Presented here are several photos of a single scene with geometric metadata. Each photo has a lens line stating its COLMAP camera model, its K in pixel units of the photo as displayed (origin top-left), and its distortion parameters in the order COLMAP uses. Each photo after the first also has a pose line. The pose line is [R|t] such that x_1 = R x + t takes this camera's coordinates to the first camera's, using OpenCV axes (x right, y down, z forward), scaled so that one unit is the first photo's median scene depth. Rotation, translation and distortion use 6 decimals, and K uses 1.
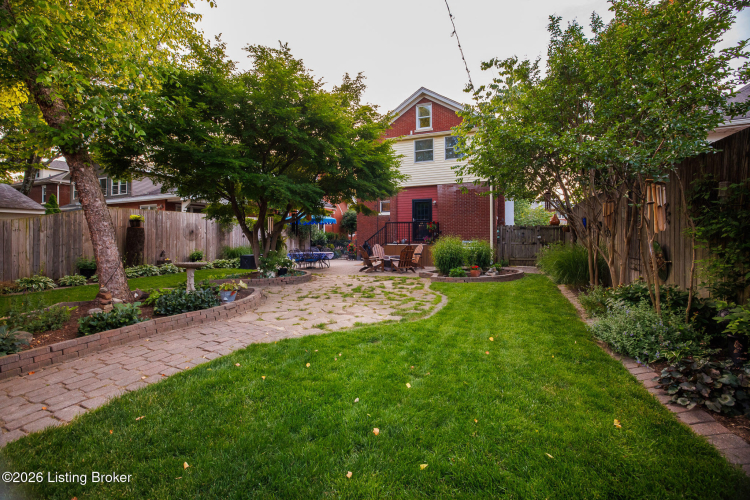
lens RADIAL K [[325.4, 0, 375.0], [0, 325.4, 250.0], [0, 0, 1]] dist [-0.012077, 0.010780]
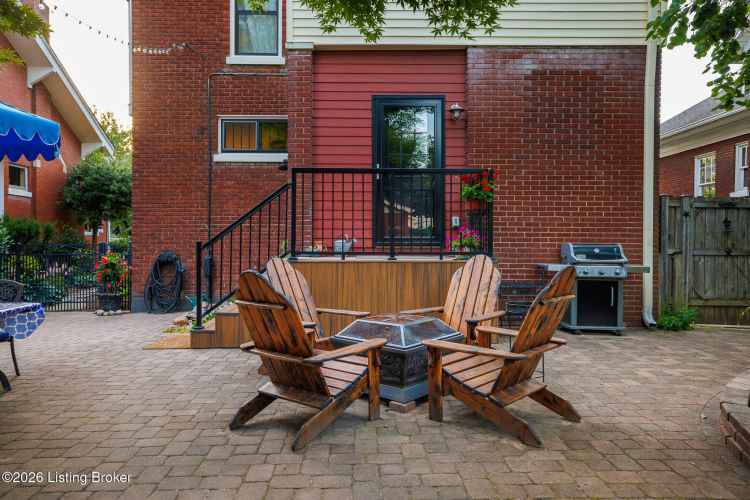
lens RADIAL K [[549.8, 0, 375.0], [0, 549.8, 250.0], [0, 0, 1]] dist [-0.003008, -0.001555]
pose [[0.909695, 0.003714, 0.415261, -0.096898], [0.008979, 0.999550, -0.028608, -0.013025], [-0.415180, 0.029753, 0.909252, 0.736105]]
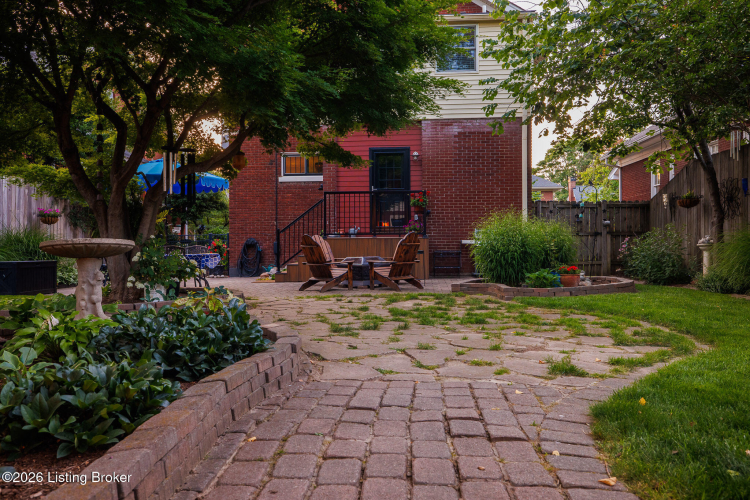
lens RADIAL K [[629.0, 0, 375.0], [0, 629.0, 250.0], [0, 0, 1]] dist [-0.003734, -0.001220]
pose [[0.945855, -0.003022, 0.324575, -0.238903], [0.014130, 0.999392, -0.031870, 0.039603], [-0.324281, 0.034731, 0.945323, 0.125276]]
